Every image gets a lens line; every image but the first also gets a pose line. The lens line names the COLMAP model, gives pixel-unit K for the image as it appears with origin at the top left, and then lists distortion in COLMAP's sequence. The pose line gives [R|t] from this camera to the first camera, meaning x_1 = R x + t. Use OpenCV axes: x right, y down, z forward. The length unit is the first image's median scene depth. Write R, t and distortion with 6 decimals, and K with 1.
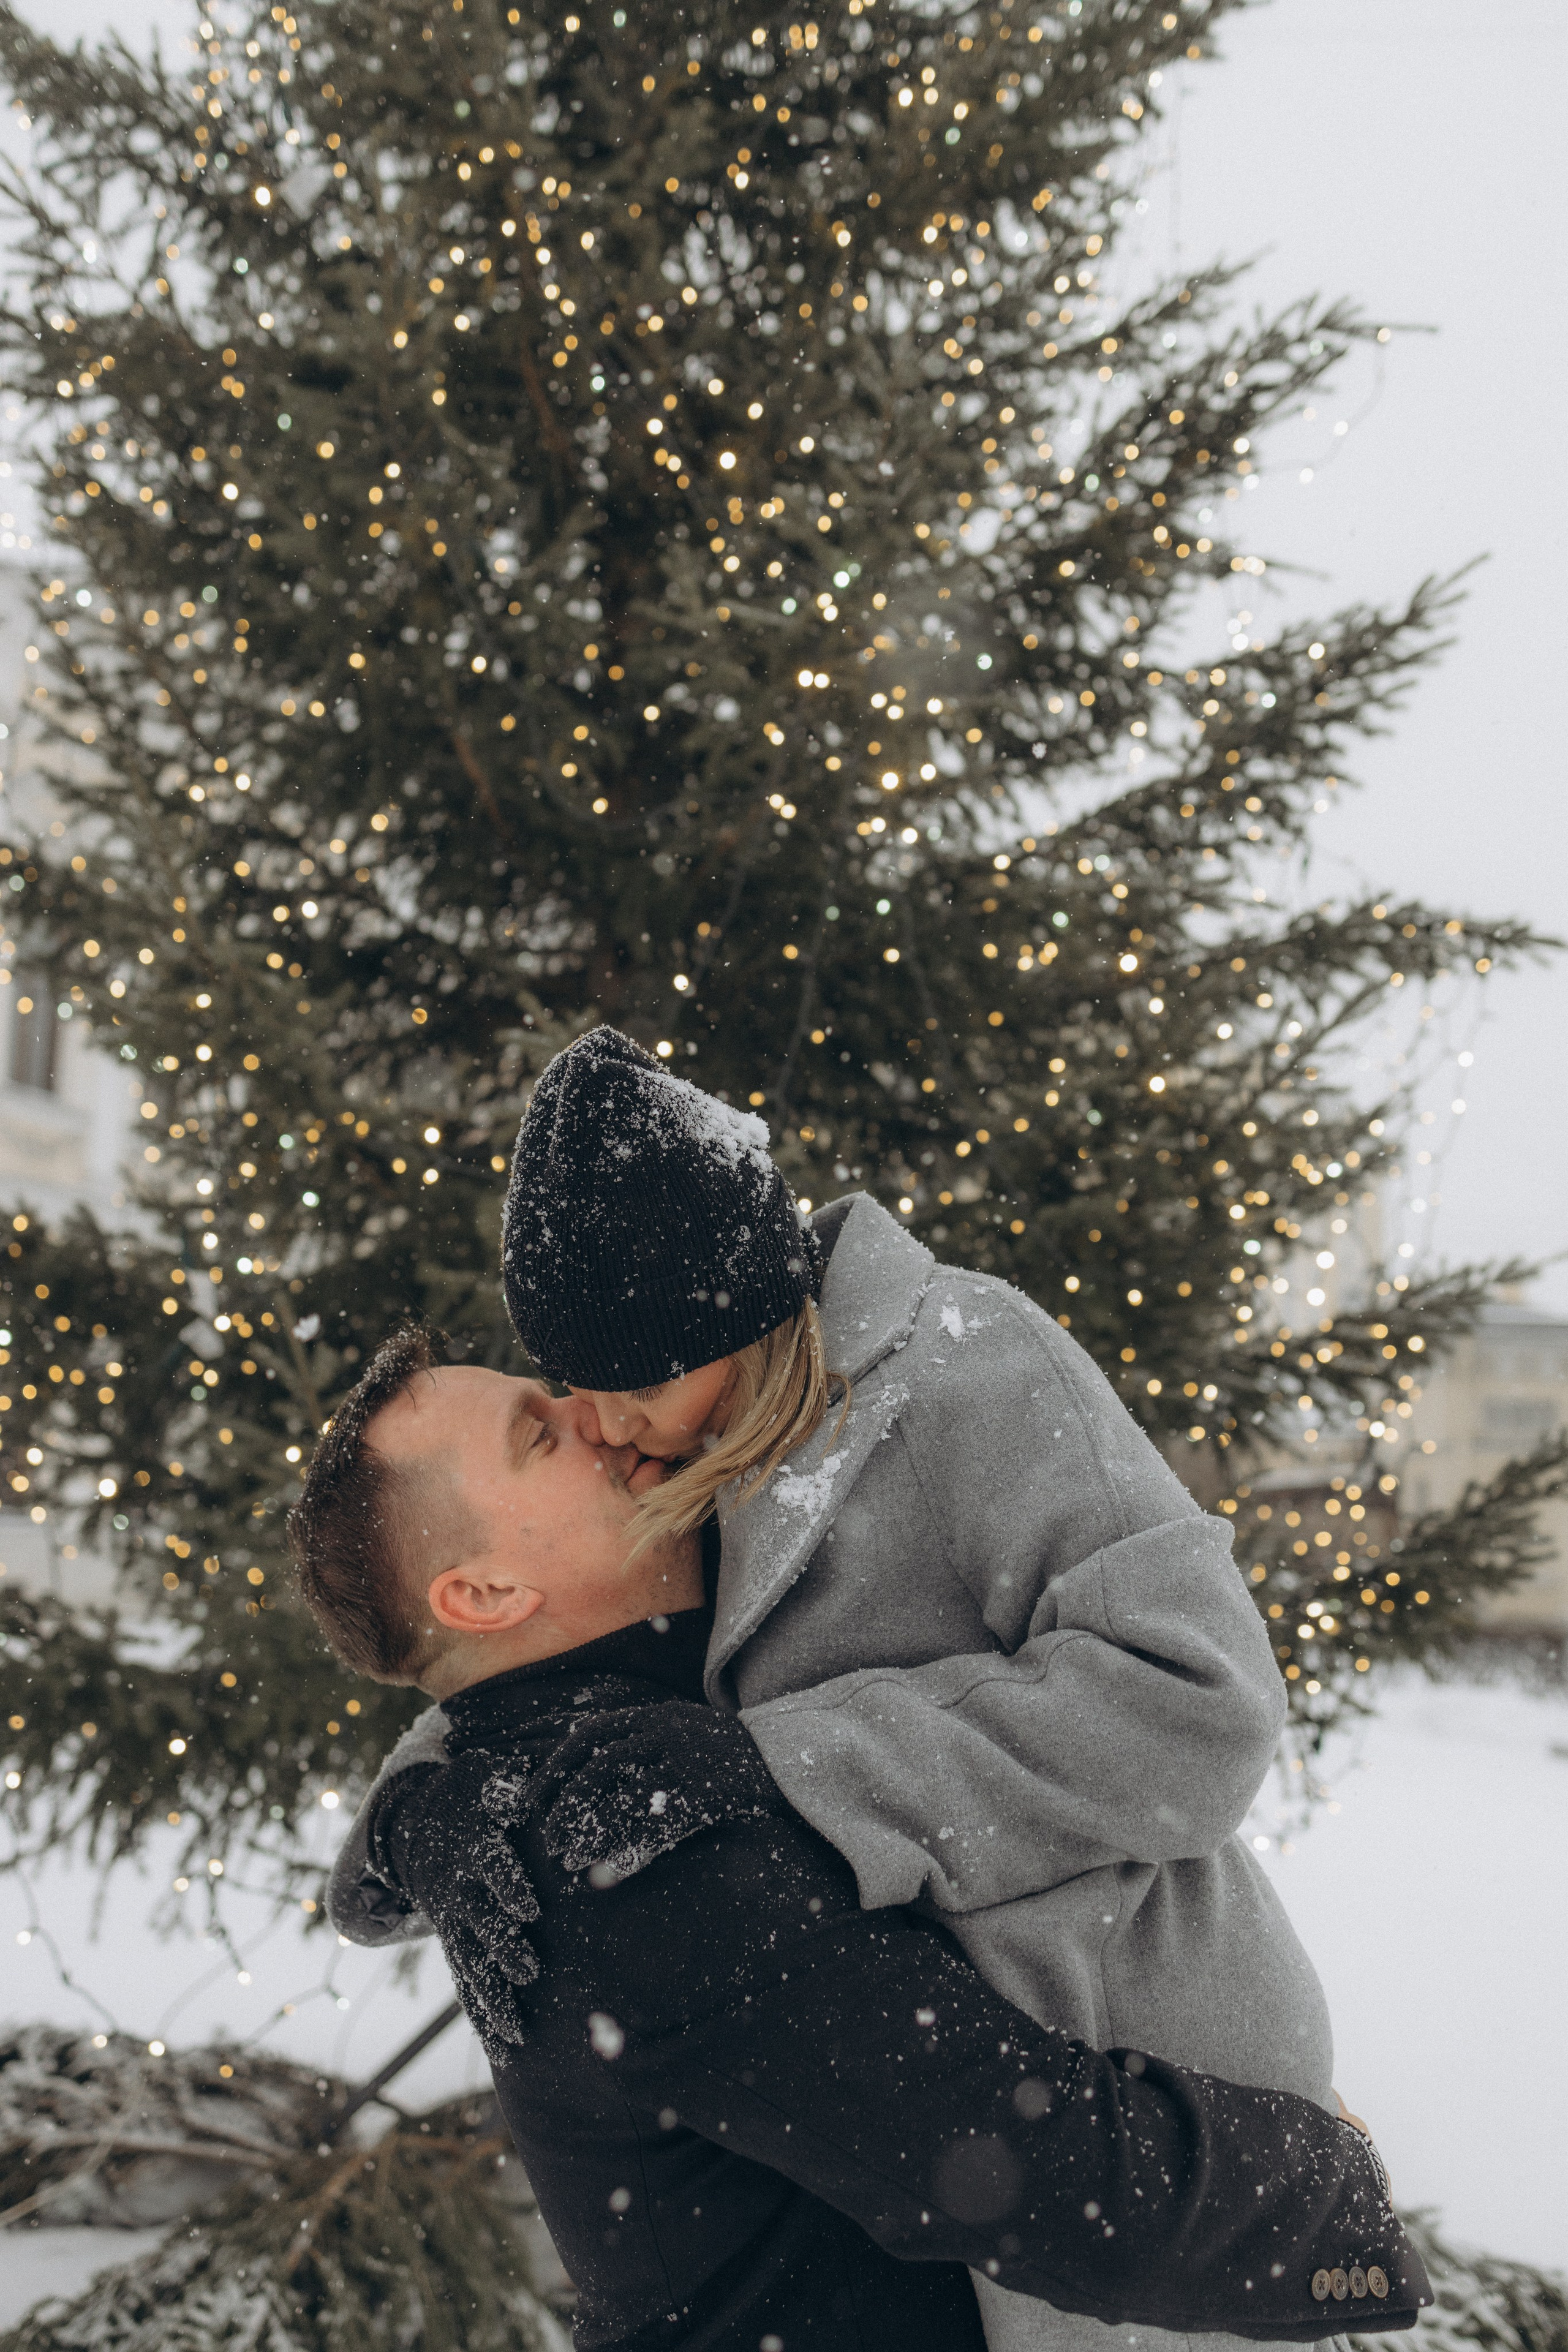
lens RADIAL K [[2387.8, 0, 784.0], [0, 2387.8, 1176.0], [0, 0, 1]] dist [0.008875, -0.007888]
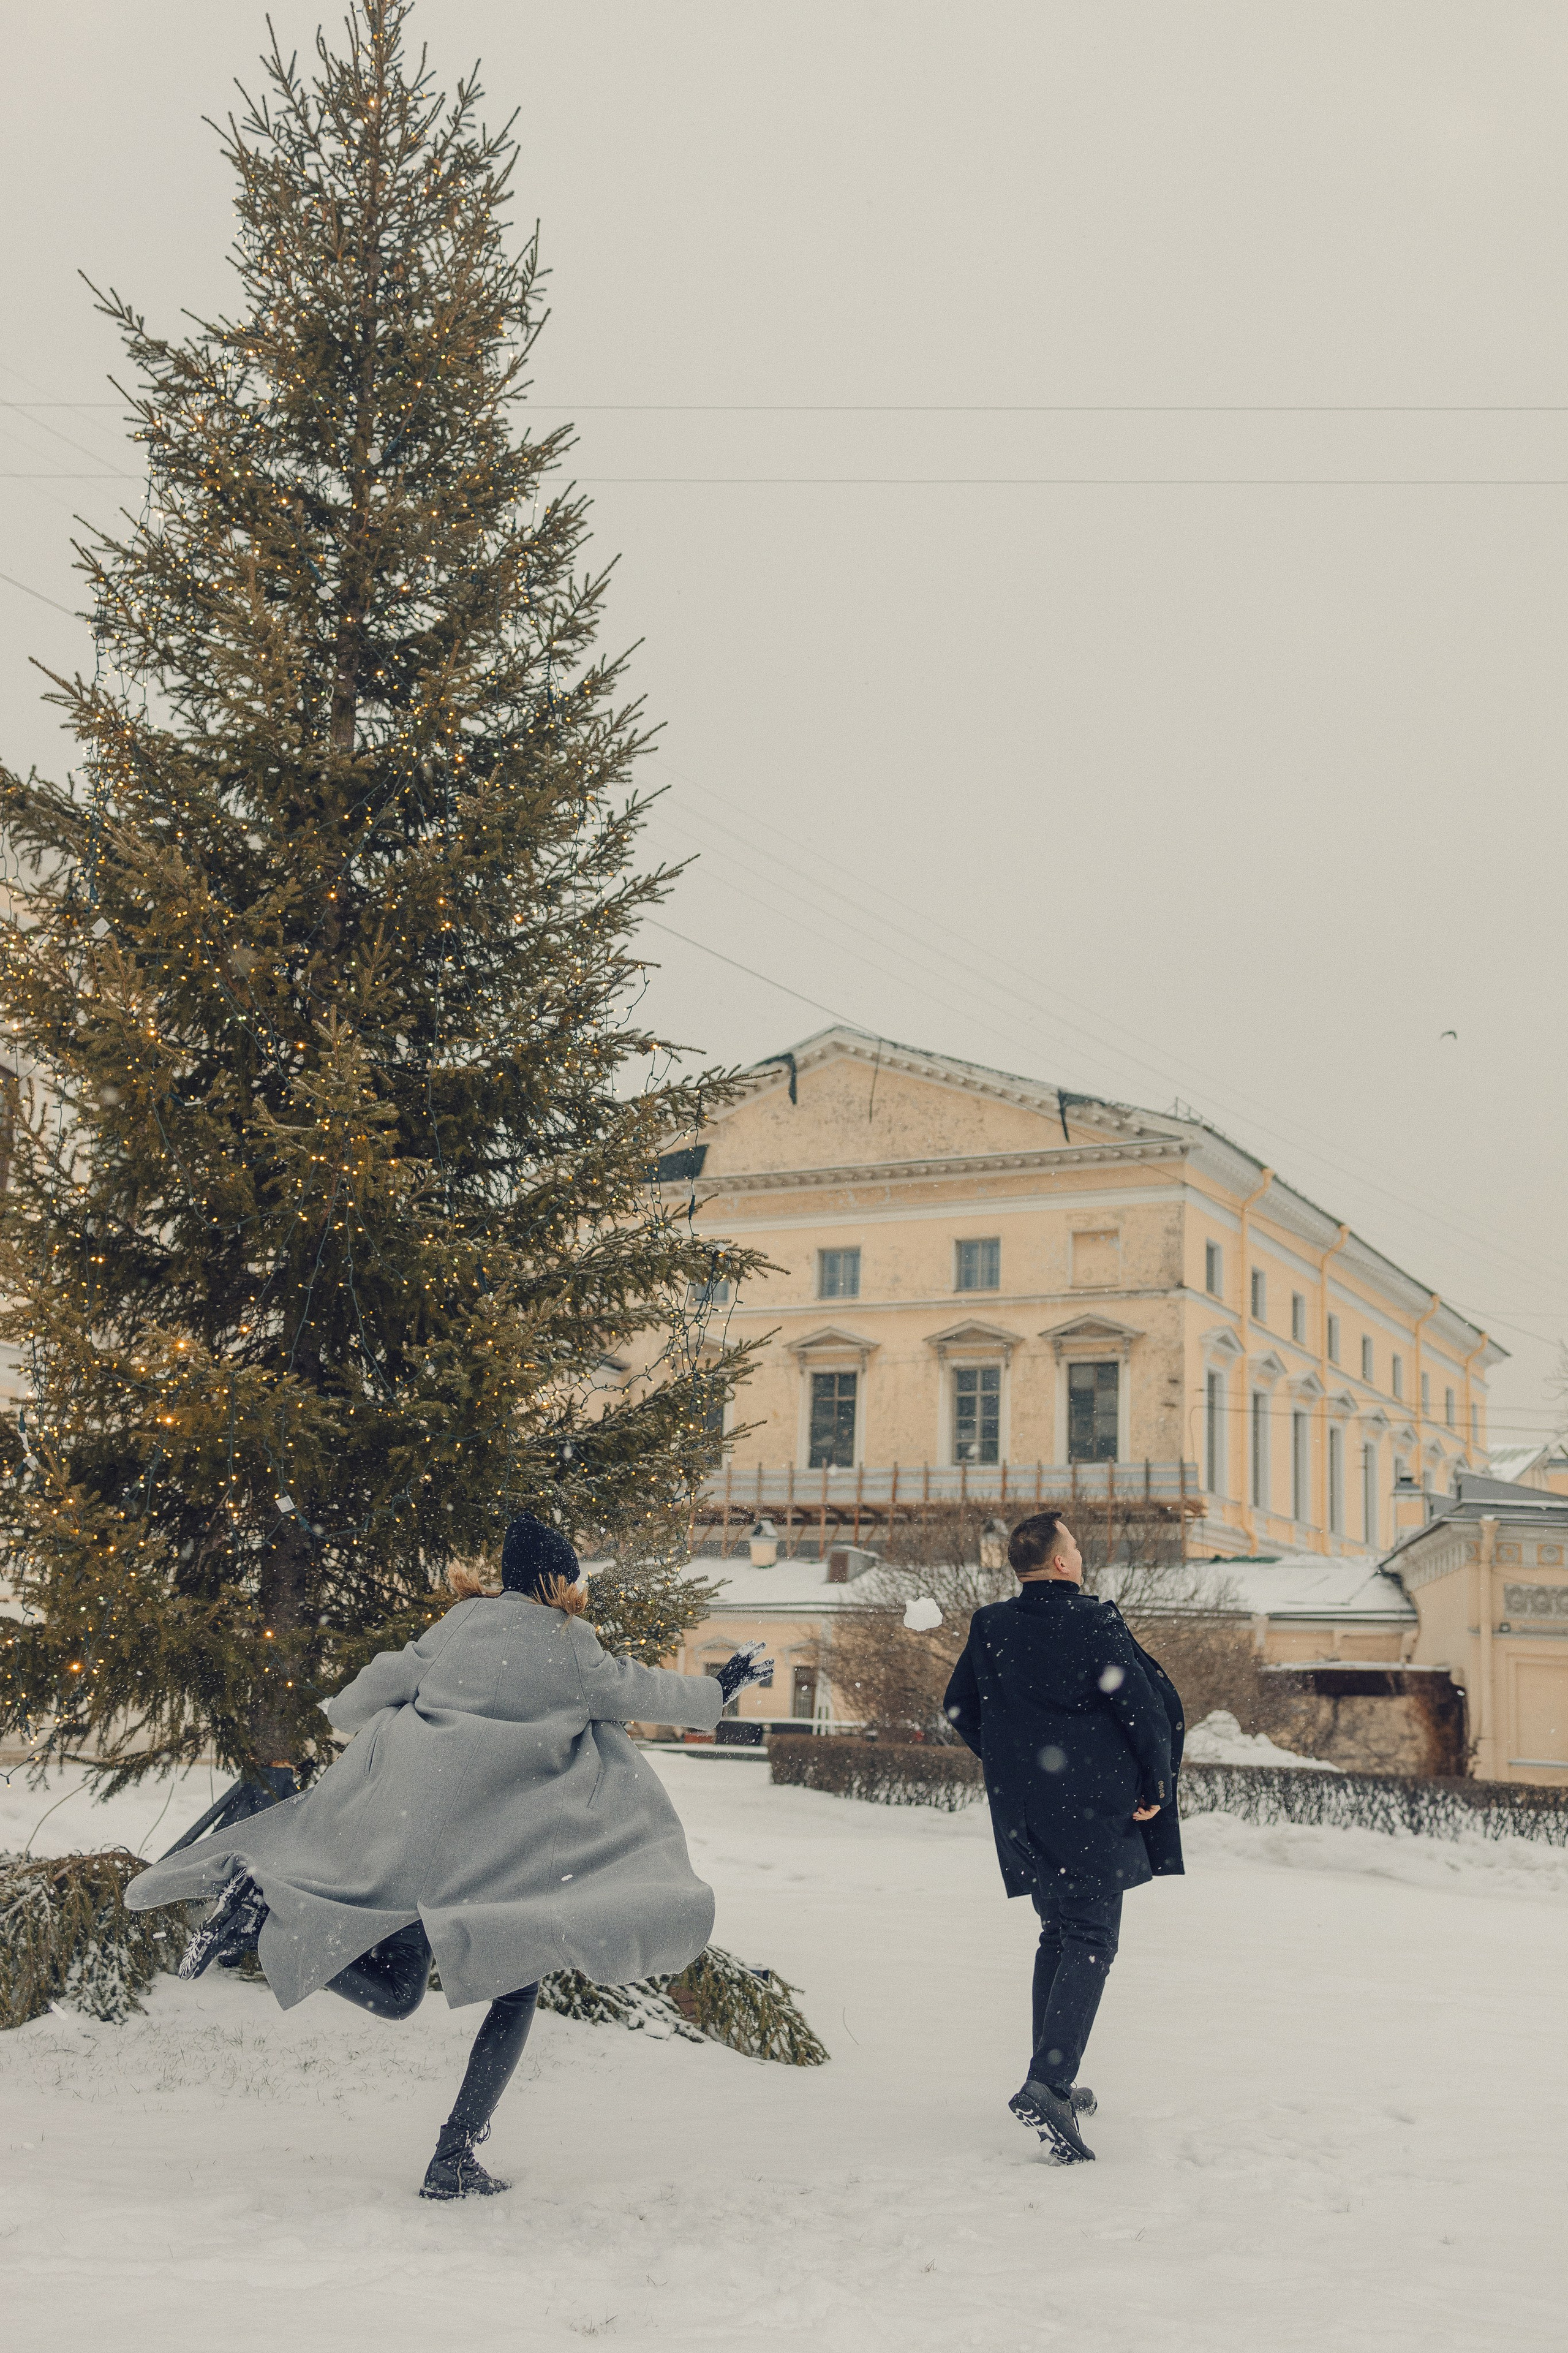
lens RADIAL K [[2512.5, 0, 784.0], [0, 2512.5, 1176.5], [0, 0, 1]] dist [0.099956, -0.013045]
pose [[0.994998, -0.003350, -0.099834, 0.562580], [-0.002452, 0.998318, -0.057929, -0.052106], [0.099860, 0.057884, 0.993316, -1.036109]]
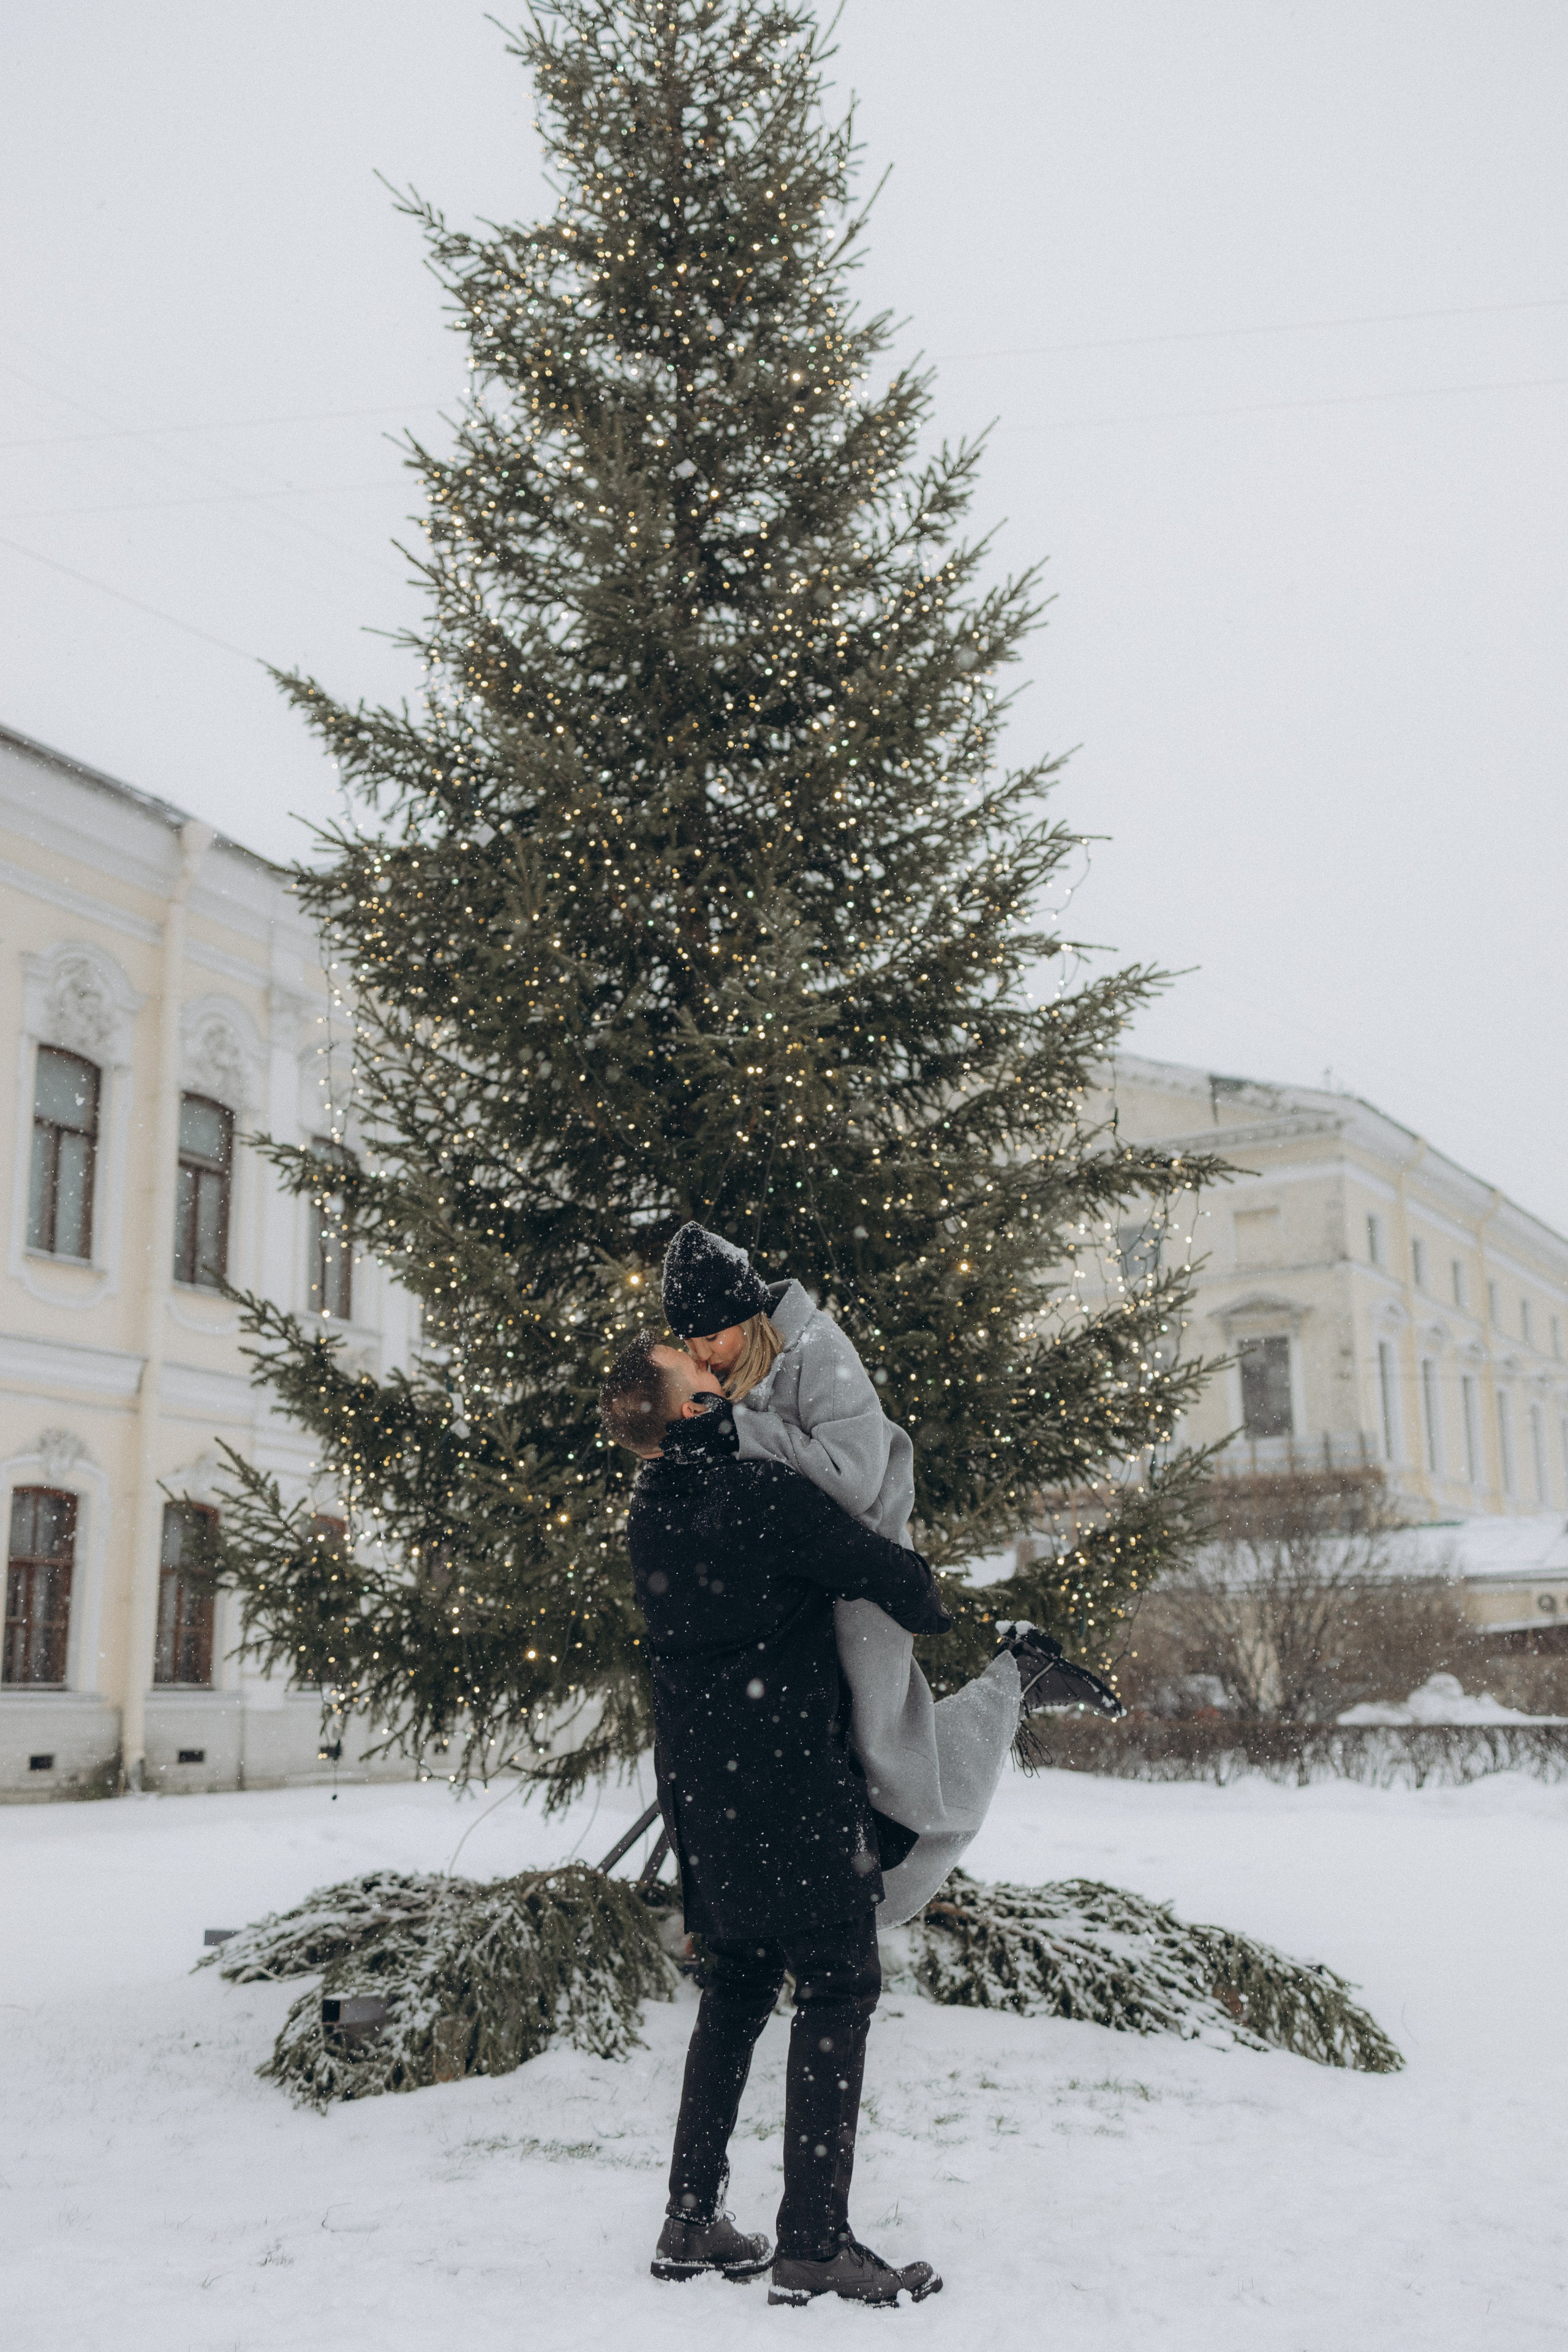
lens RADIAL K [[2303.8, 0, 784.0], [0, 2303.8, 1176.0], [0, 0, 1]] dist [0.083379, 0.001296]
pose [[0.992013, -0.066301, -0.107303, 0.191576], [0.057932, 0.995165, -0.079317, 0.020742], [0.112043, 0.072467, 0.991057, -0.697487]]
